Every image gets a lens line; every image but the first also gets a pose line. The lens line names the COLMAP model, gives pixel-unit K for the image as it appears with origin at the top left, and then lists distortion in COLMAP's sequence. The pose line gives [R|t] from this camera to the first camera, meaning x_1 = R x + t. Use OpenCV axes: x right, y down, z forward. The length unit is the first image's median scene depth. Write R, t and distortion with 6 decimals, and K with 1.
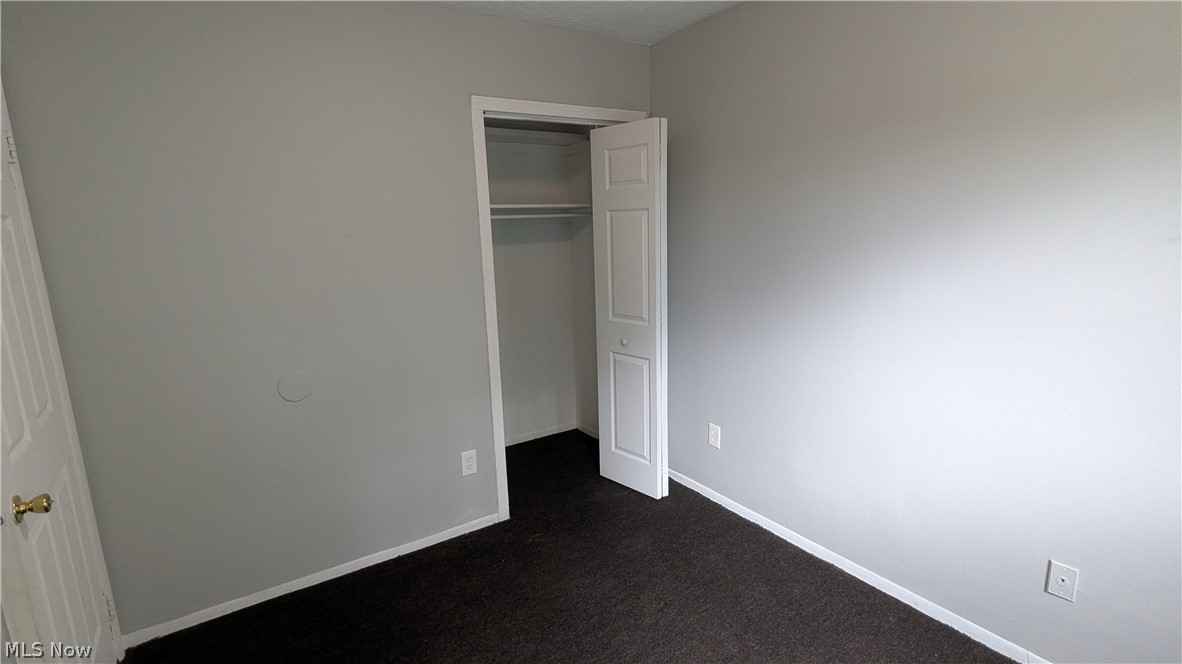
lens RADIAL K [[560.8, 0, 591.0], [0, 560.8, 332.0], [0, 0, 1]] dist [-0.000649, -0.000077]
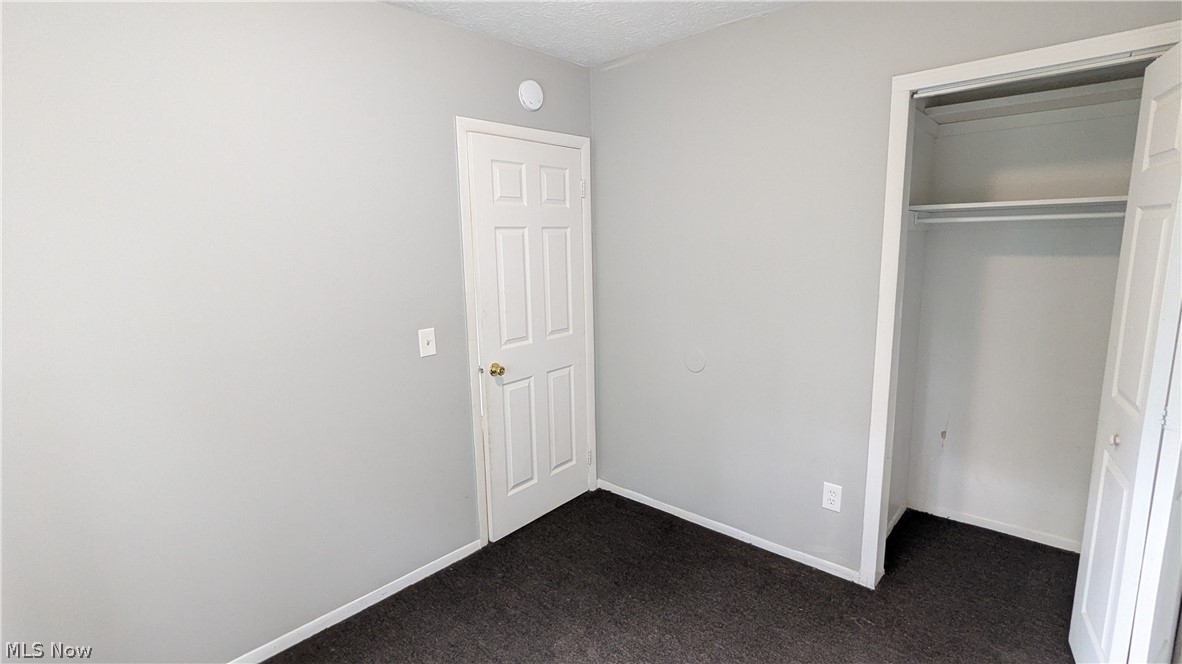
lens RADIAL K [[560.8, 0, 591.0], [0, 560.8, 332.0], [0, 0, 1]] dist [-0.000649, -0.000077]
pose [[0.238773, 0.185918, -0.953112, 0.469987], [-0.169120, 0.974463, 0.147715, -0.085853], [0.956235, 0.125920, 0.264118, 0.343386]]
